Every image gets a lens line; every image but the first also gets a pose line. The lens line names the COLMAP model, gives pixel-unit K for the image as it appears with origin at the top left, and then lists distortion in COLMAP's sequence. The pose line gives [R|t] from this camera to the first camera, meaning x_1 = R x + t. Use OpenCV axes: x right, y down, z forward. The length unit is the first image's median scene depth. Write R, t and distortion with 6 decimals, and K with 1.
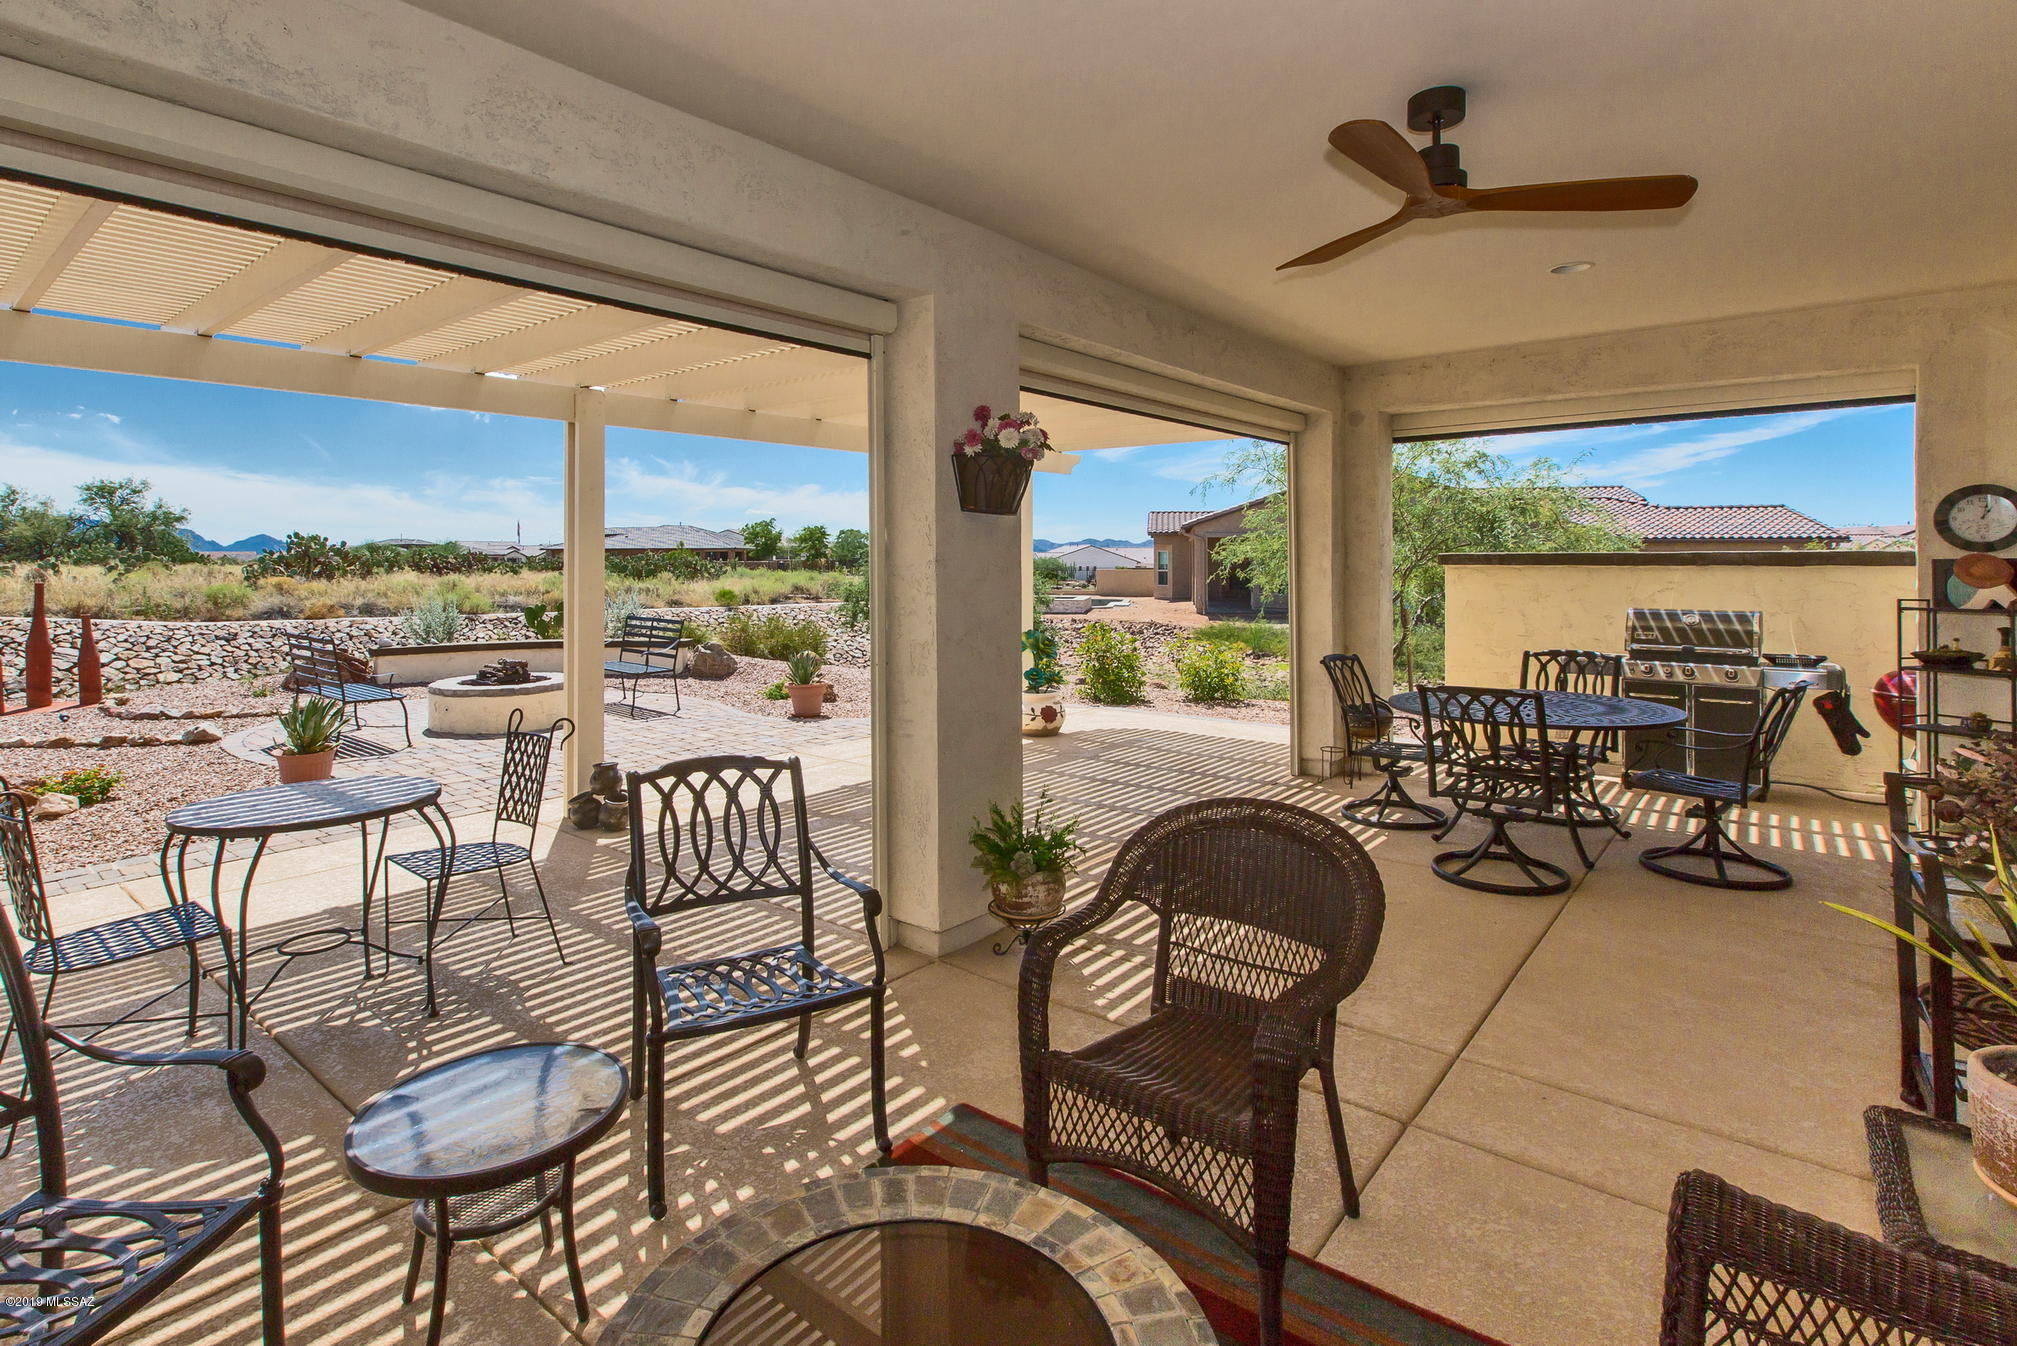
lens RADIAL K [[990.0, 0, 968.6], [0, 990.0, 563.9], [0, 0, 1]] dist [-0.029971, 0.010751]
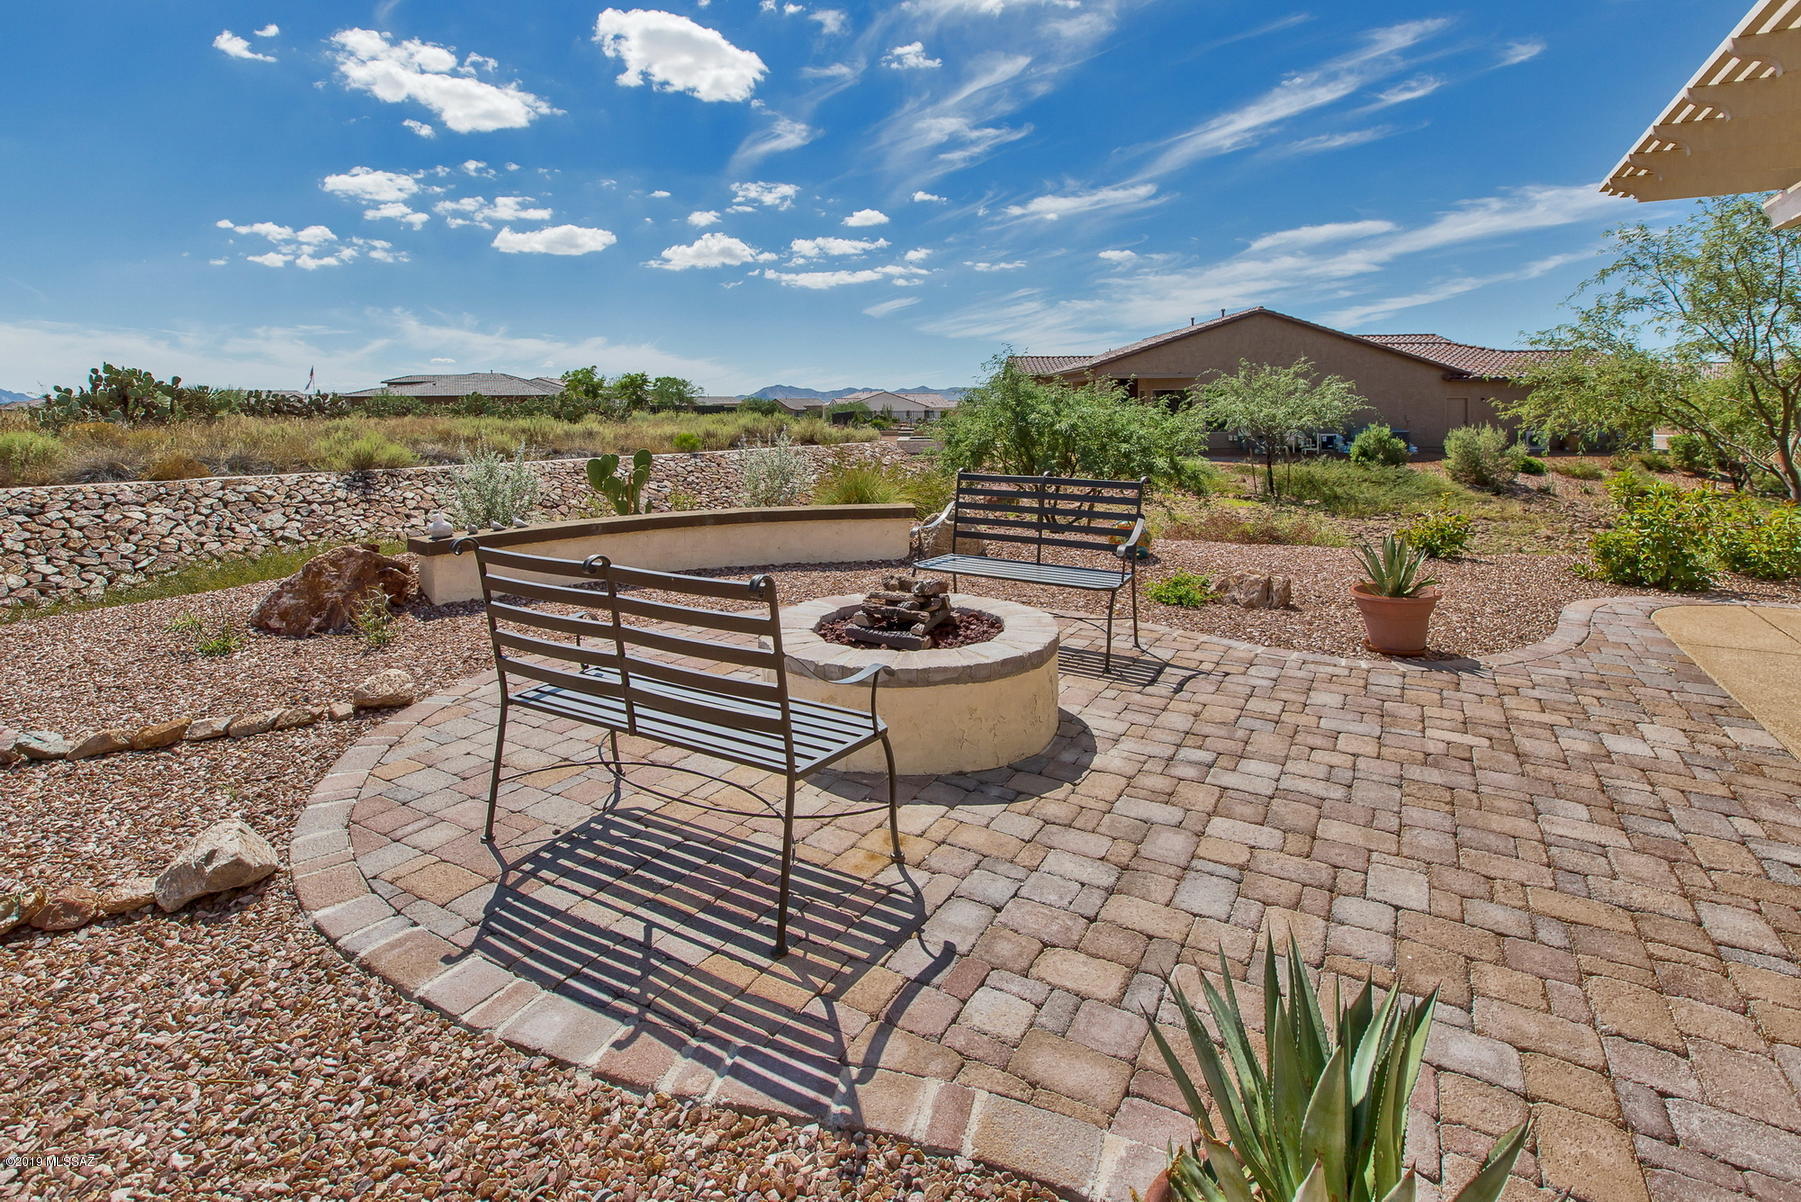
lens RADIAL K [[872.9, 0, 863.0], [0, 872.9, 406.8], [0, 0, 1]] dist [0.002406, -0.000107]
pose [[0.987296, -0.005840, 0.158784, -0.262837], [0.006789, 0.999962, -0.005437, 0.010447], [-0.158747, 0.006446, 0.987298, 0.287302]]
